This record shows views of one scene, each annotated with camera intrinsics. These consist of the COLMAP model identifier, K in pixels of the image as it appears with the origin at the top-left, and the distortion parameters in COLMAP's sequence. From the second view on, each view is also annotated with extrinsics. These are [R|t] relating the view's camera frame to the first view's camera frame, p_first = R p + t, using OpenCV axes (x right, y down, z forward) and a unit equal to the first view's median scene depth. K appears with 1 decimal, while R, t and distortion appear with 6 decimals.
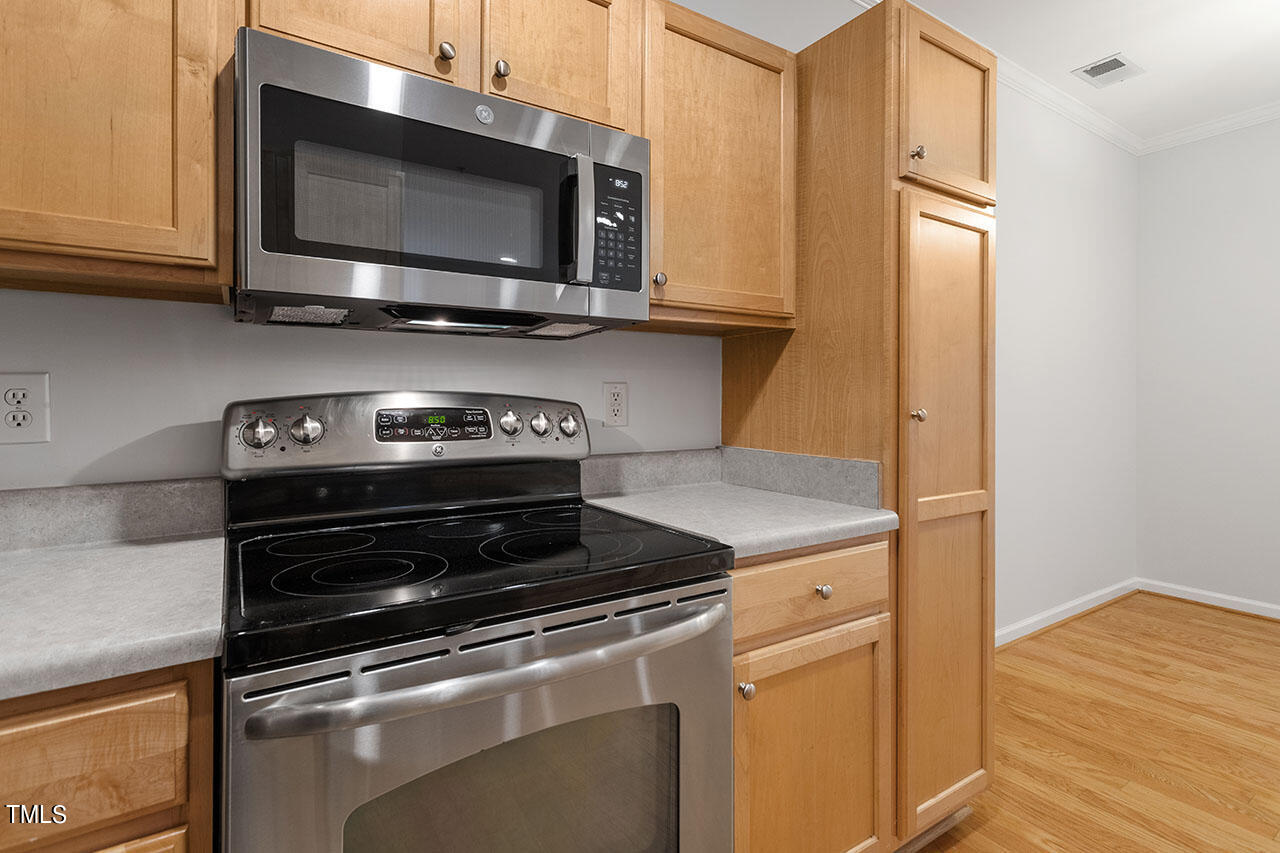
lens RADIAL K [[631.2, 0, 649.3], [0, 631.2, 400.9], [0, 0, 1]] dist [0.003791, 0.001079]
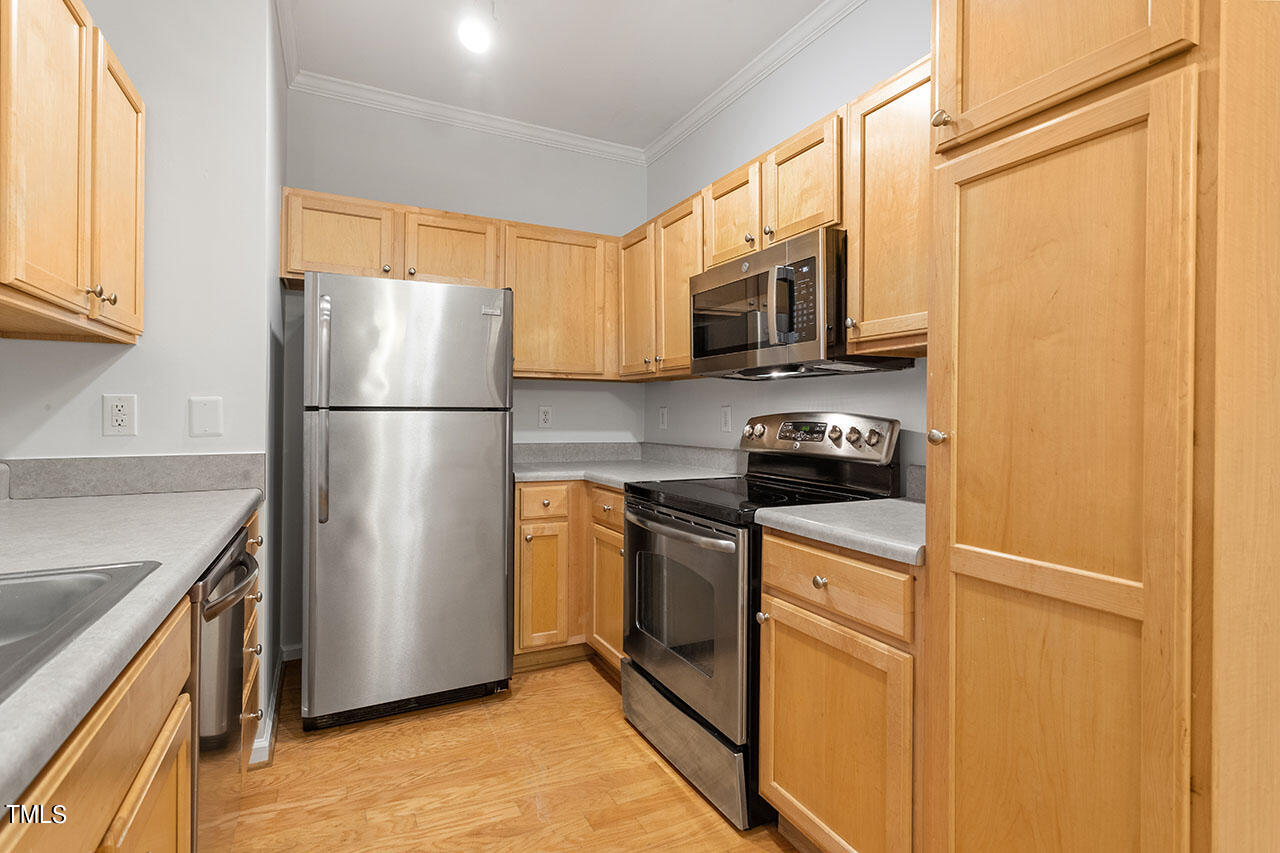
lens RADIAL K [[631.2, 0, 641.8], [0, 631.2, 417.2], [0, 0, 1]] dist [0.003791, 0.001079]
pose [[-0.124152, 0.002246, -0.992261, 1.432441], [-0.012297, 0.999917, 0.003802, -0.002129], [0.992187, 0.012674, -0.124114, 0.797200]]
